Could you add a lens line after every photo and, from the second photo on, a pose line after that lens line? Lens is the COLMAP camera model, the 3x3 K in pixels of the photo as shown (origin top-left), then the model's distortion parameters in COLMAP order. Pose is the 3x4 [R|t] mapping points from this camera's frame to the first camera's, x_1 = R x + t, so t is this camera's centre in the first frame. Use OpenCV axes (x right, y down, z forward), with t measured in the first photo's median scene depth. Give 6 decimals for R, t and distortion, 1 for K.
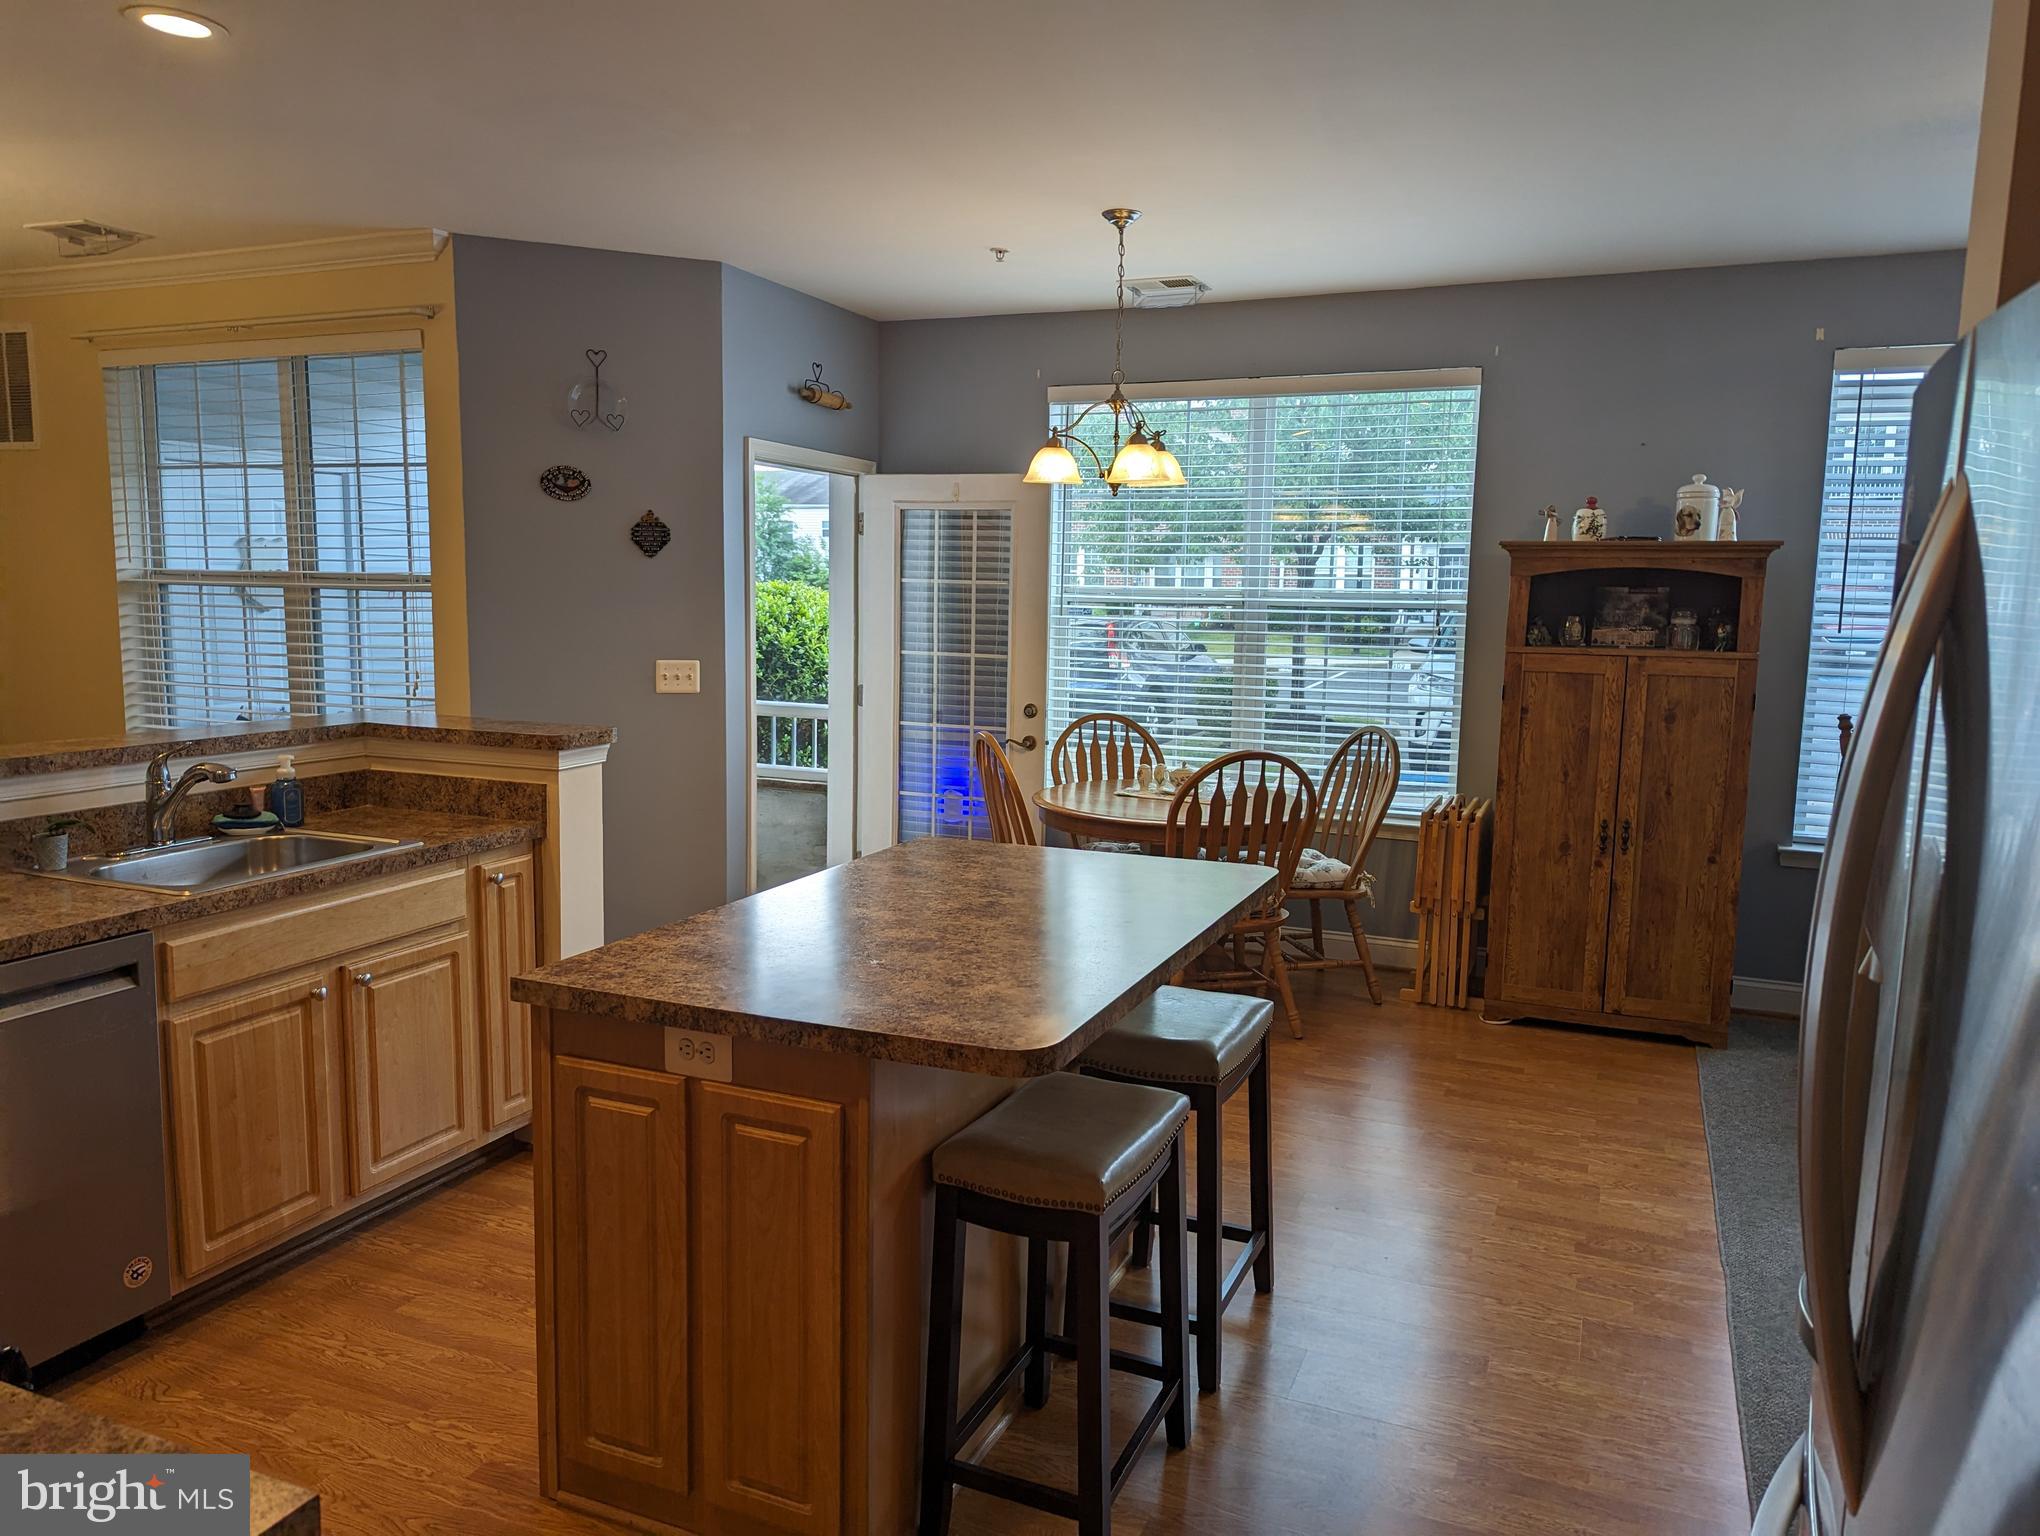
lens RADIAL K [[1429.0, 0, 1020.0], [0, 1429.0, 768.0], [0, 0, 1]] dist [0.072610, -0.070537]
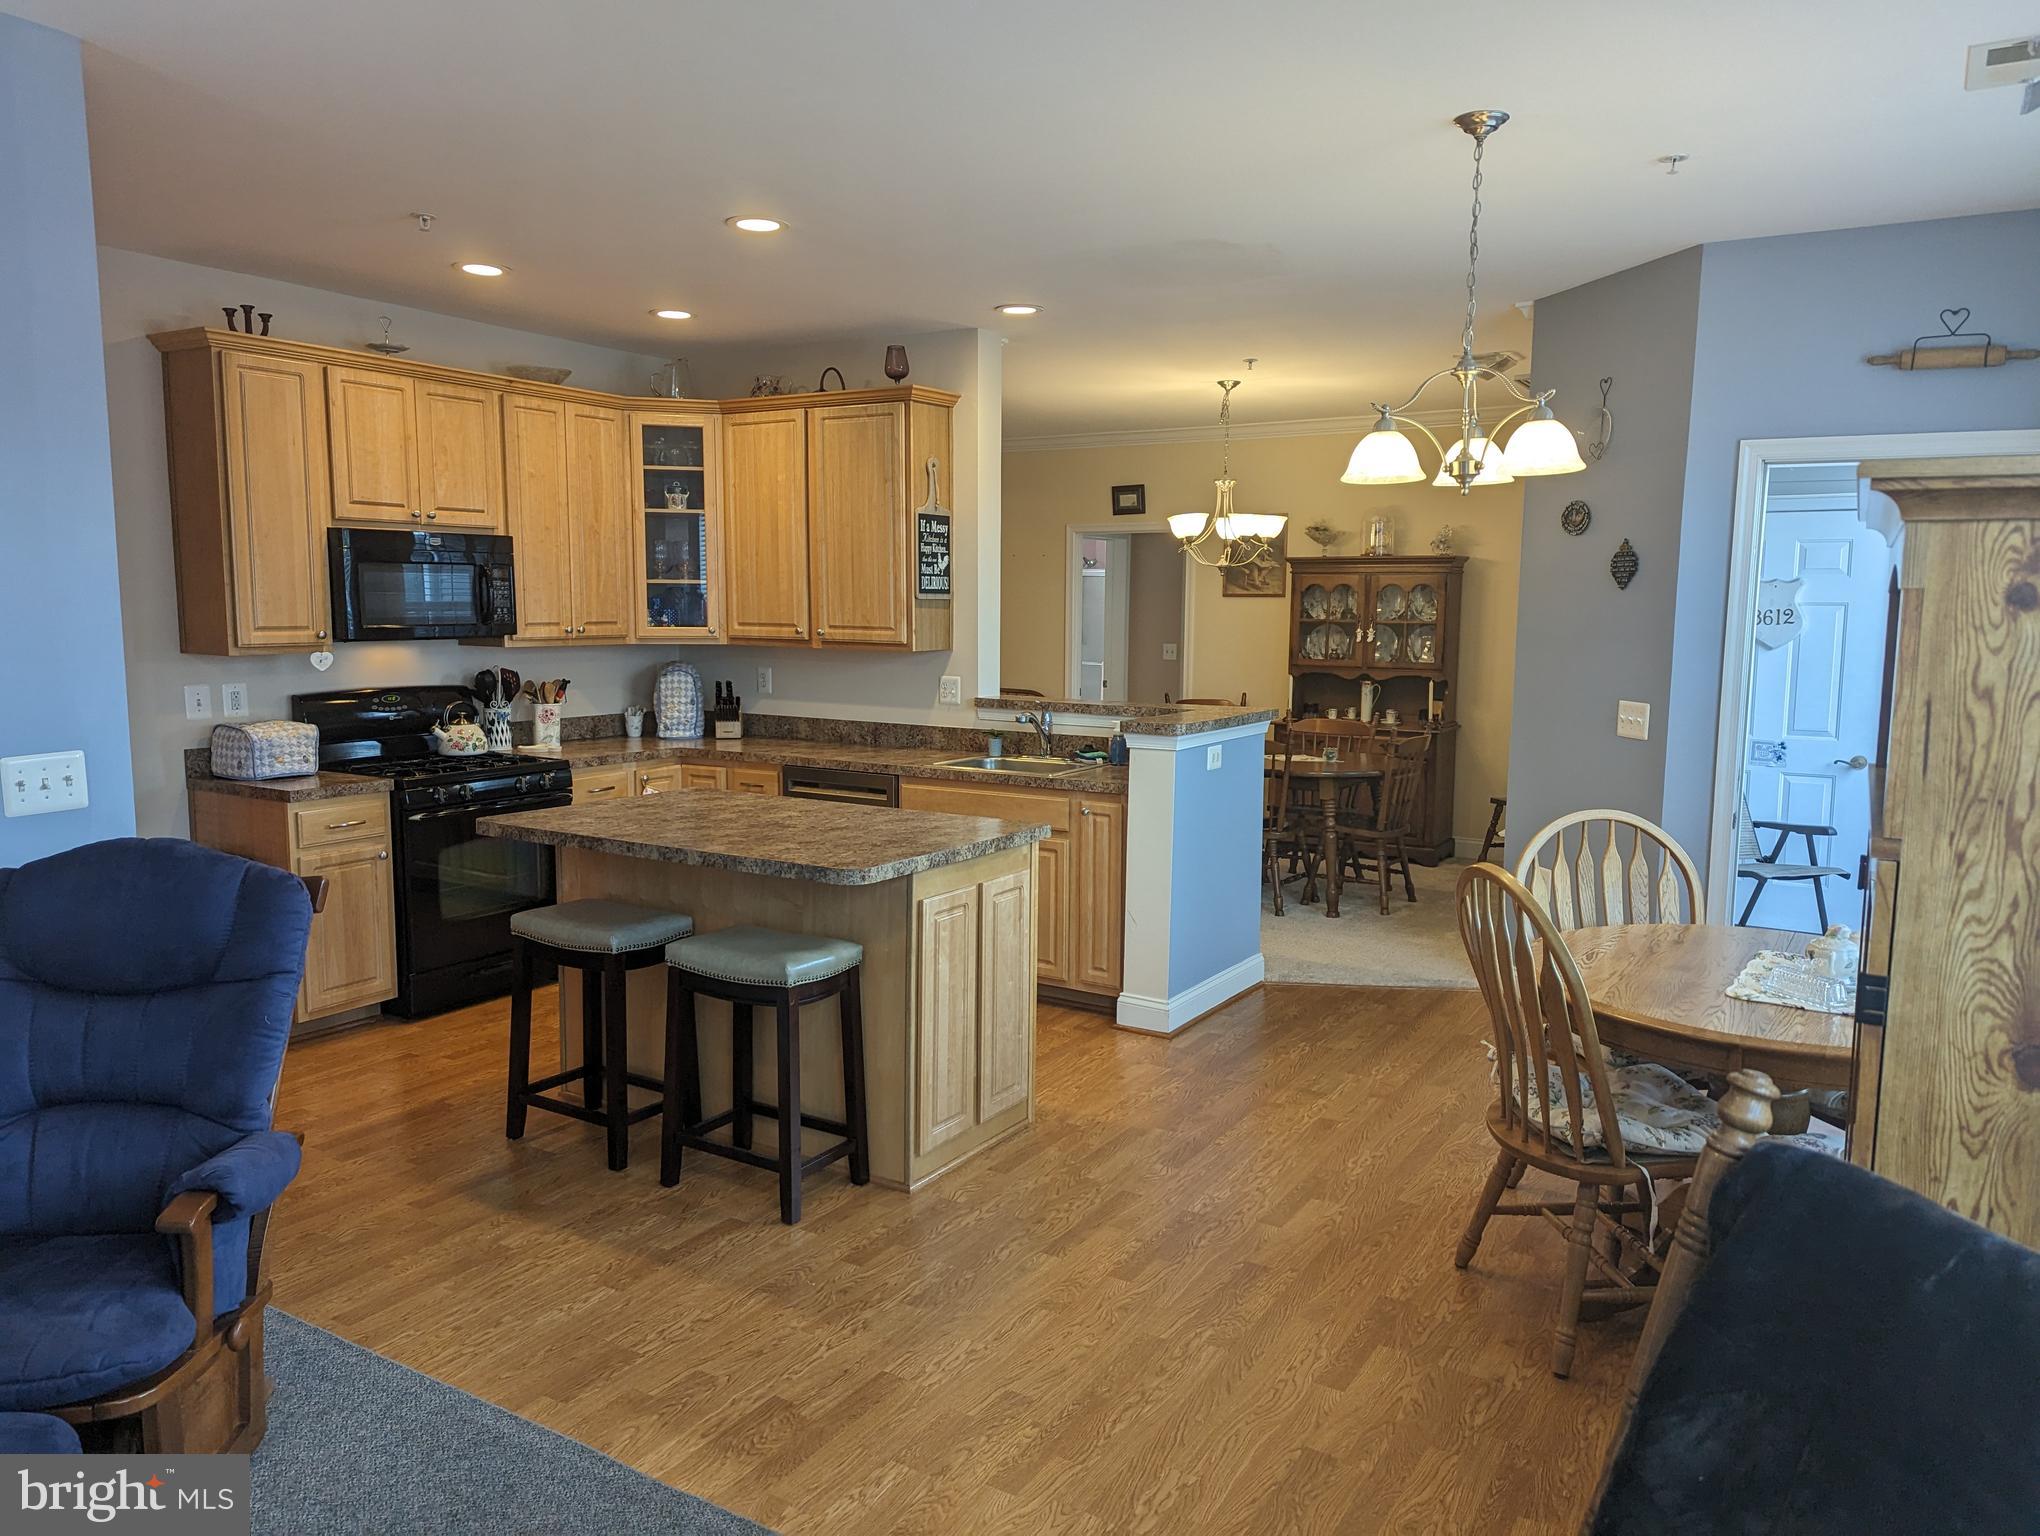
lens RADIAL K [[1427.9, 0, 1027.2], [0, 1427.9, 760.5], [0, 0, 1]] dist [0.085367, -0.082418]
pose [[-0.141936, 0.096981, -0.985114, 0.658873], [-0.139191, 0.983346, 0.116862, -0.083970], [0.980041, 0.153706, -0.126073, 0.683079]]
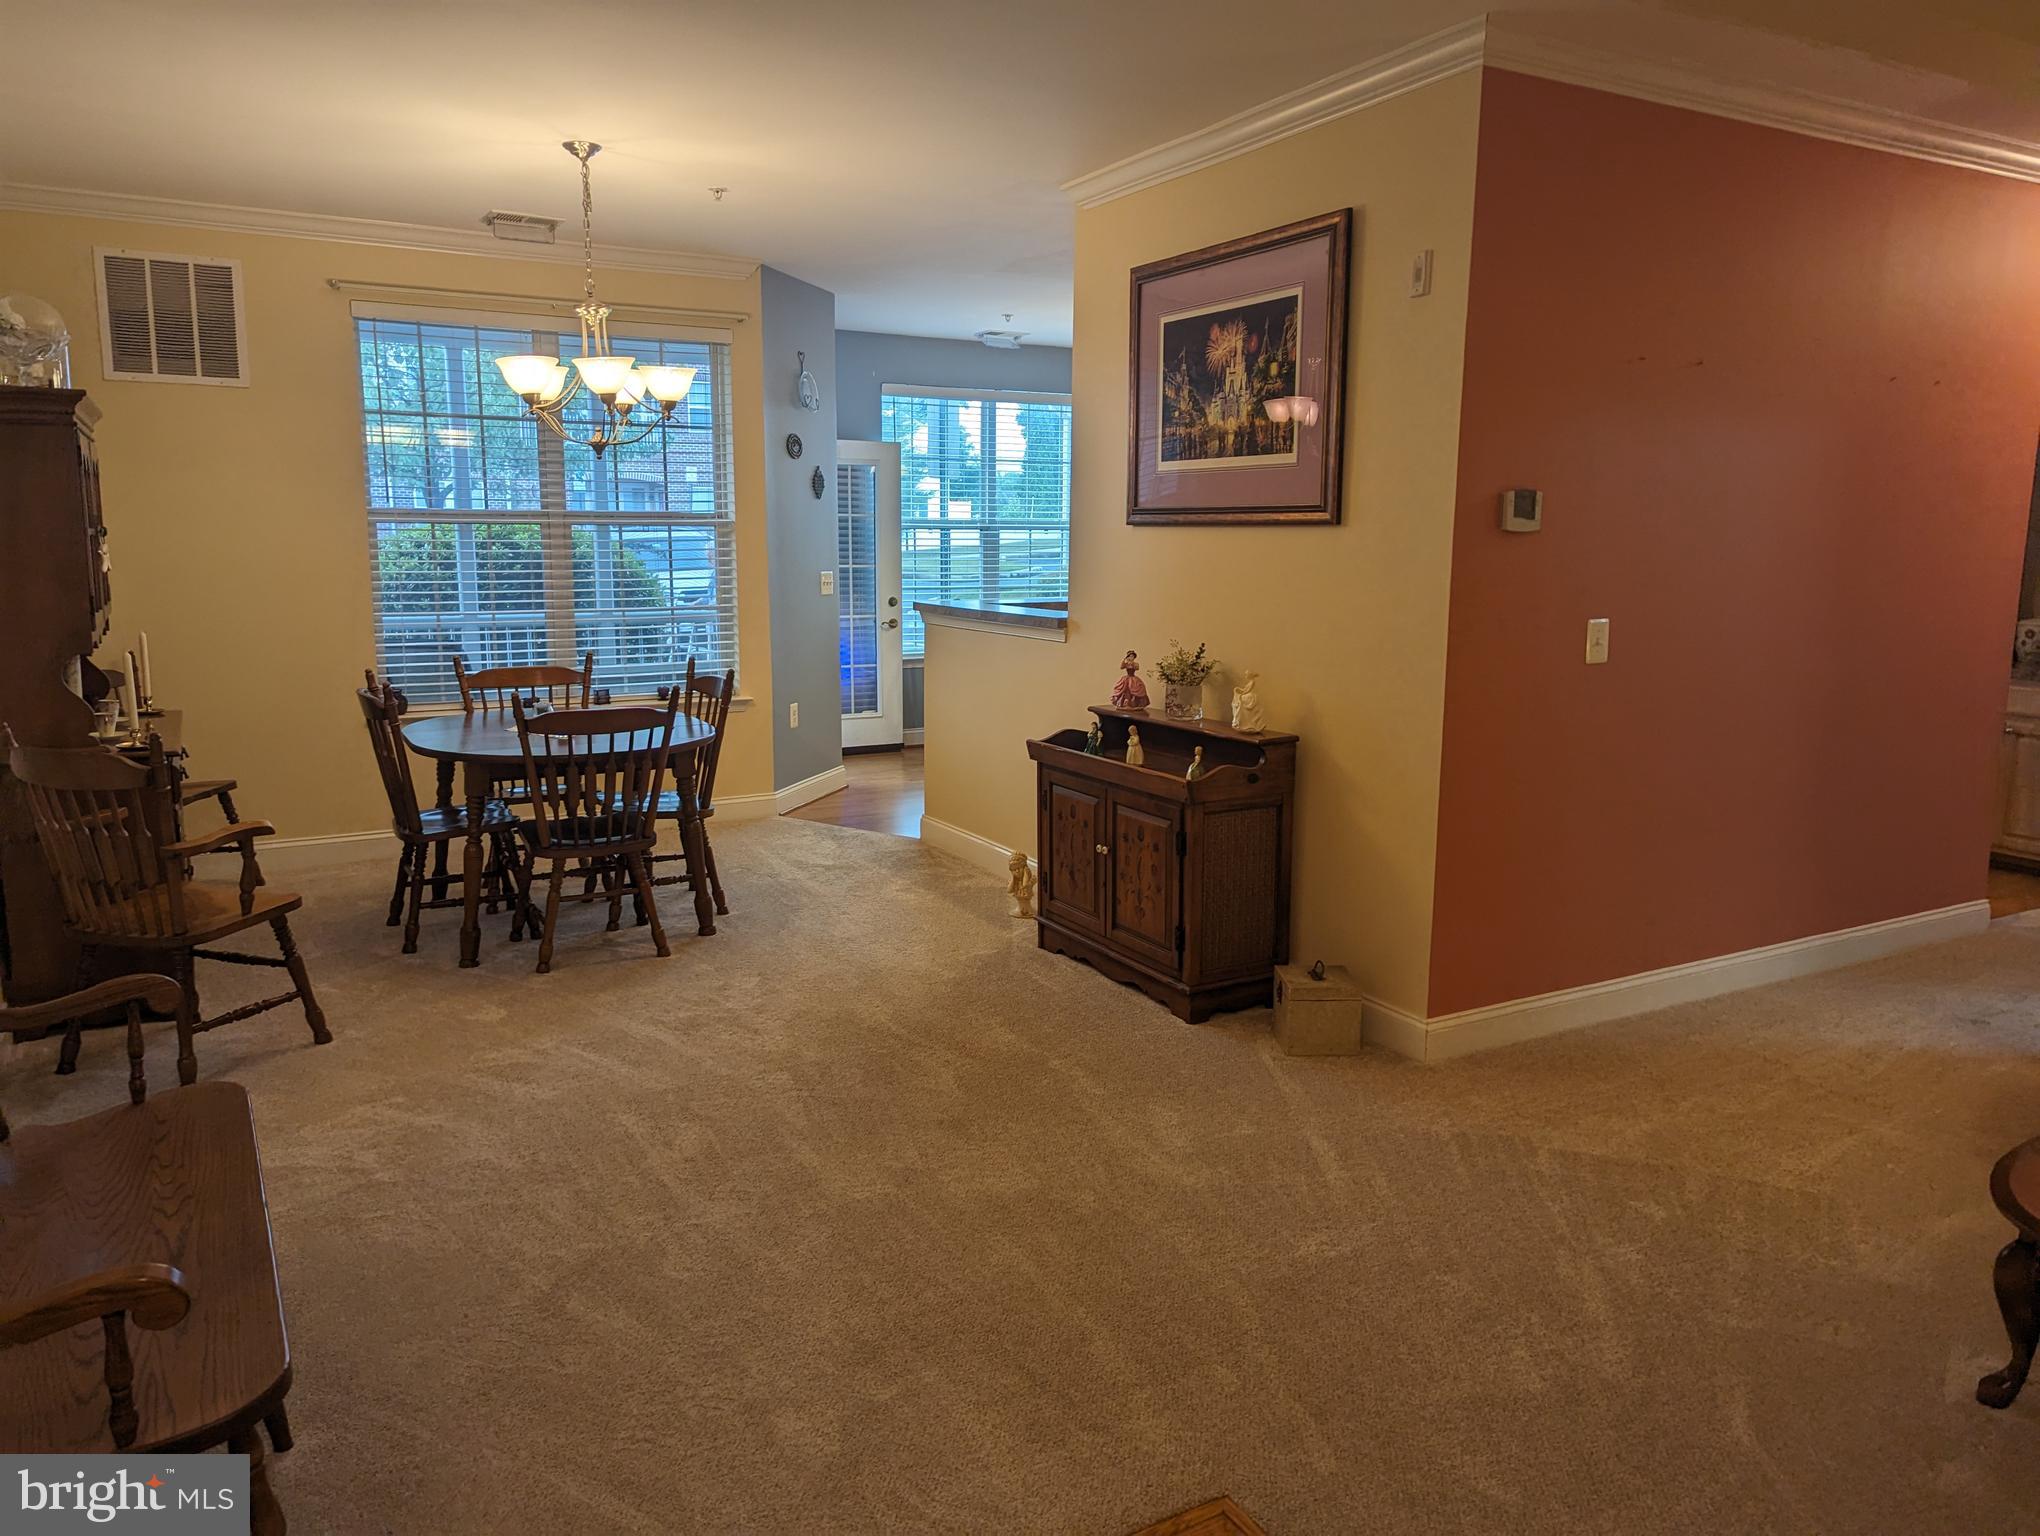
lens RADIAL K [[1404.9, 0, 1020.0], [0, 1404.9, 768.0], [0, 0, 1]] dist [0.080222, -0.068331]
pose [[0.605731, -0.148212, 0.781744, -1.152397], [0.108541, 0.988705, 0.103348, -0.004659], [-0.788232, 0.022250, 0.614976, -0.014761]]
